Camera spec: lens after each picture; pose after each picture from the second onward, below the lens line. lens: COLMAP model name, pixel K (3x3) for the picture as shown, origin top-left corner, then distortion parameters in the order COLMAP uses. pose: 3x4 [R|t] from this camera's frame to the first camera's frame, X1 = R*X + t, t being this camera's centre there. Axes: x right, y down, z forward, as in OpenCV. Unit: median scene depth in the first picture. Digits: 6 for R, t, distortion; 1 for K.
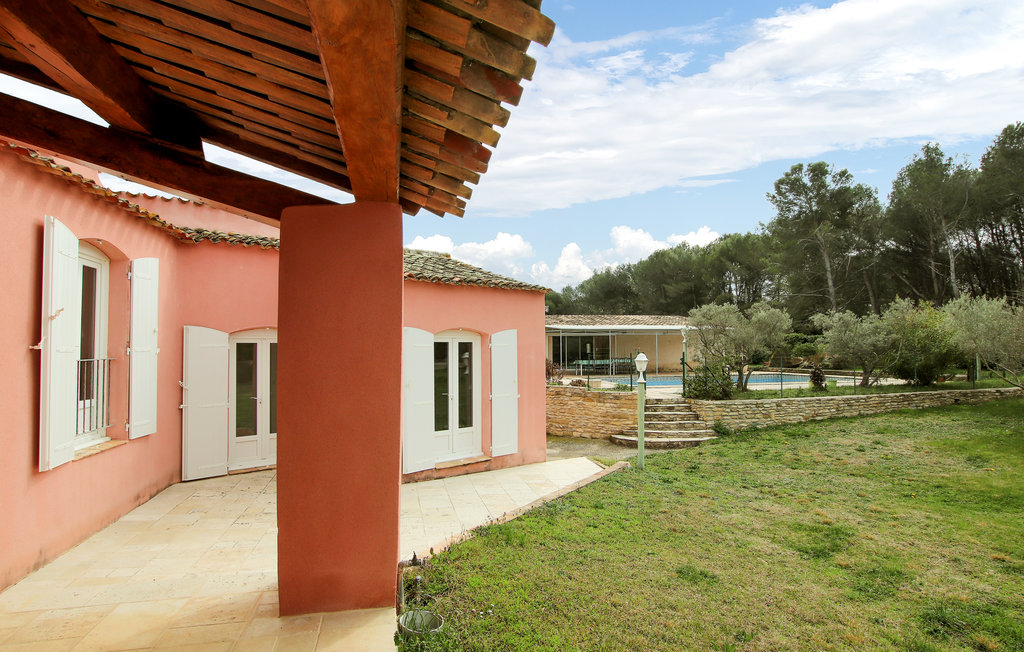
lens RADIAL K [[537.6, 0, 512.0], [0, 537.6, 326.0], [0, 0, 1]] dist [-0.000642, -0.000407]
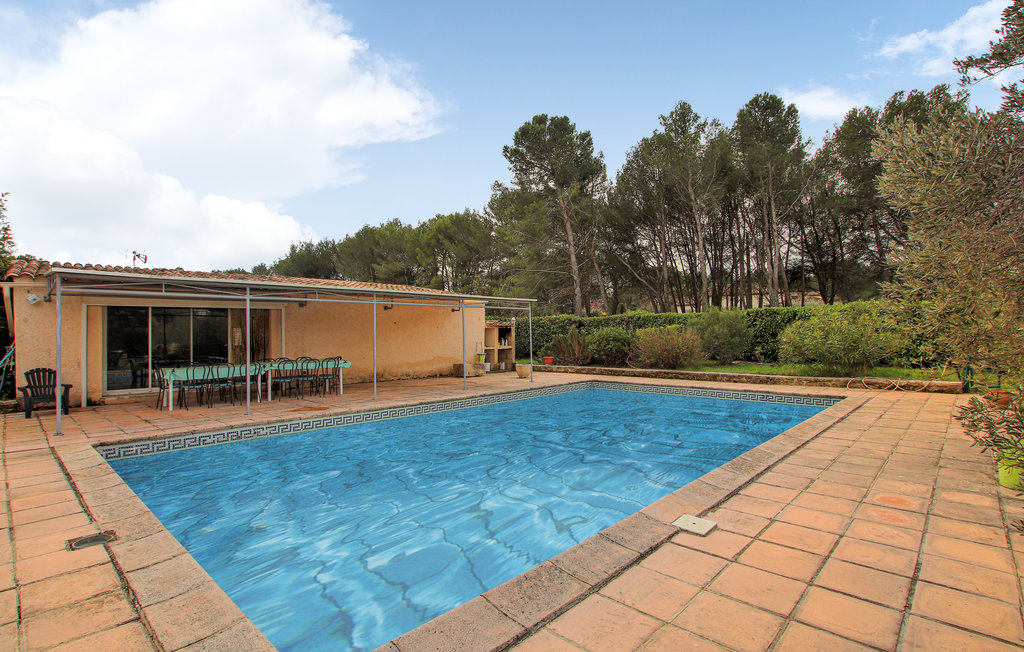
lens RADIAL K [[489.9, 0, 537.0], [0, 489.9, 328.0], [0, 0, 1]] dist [-0.000657, -0.000126]
pose [[0.822793, 0.003932, 0.568328, 0.086685], [-0.020080, 0.999553, 0.022155, 0.013068], [-0.567987, -0.029641, 0.822504, 0.341224]]
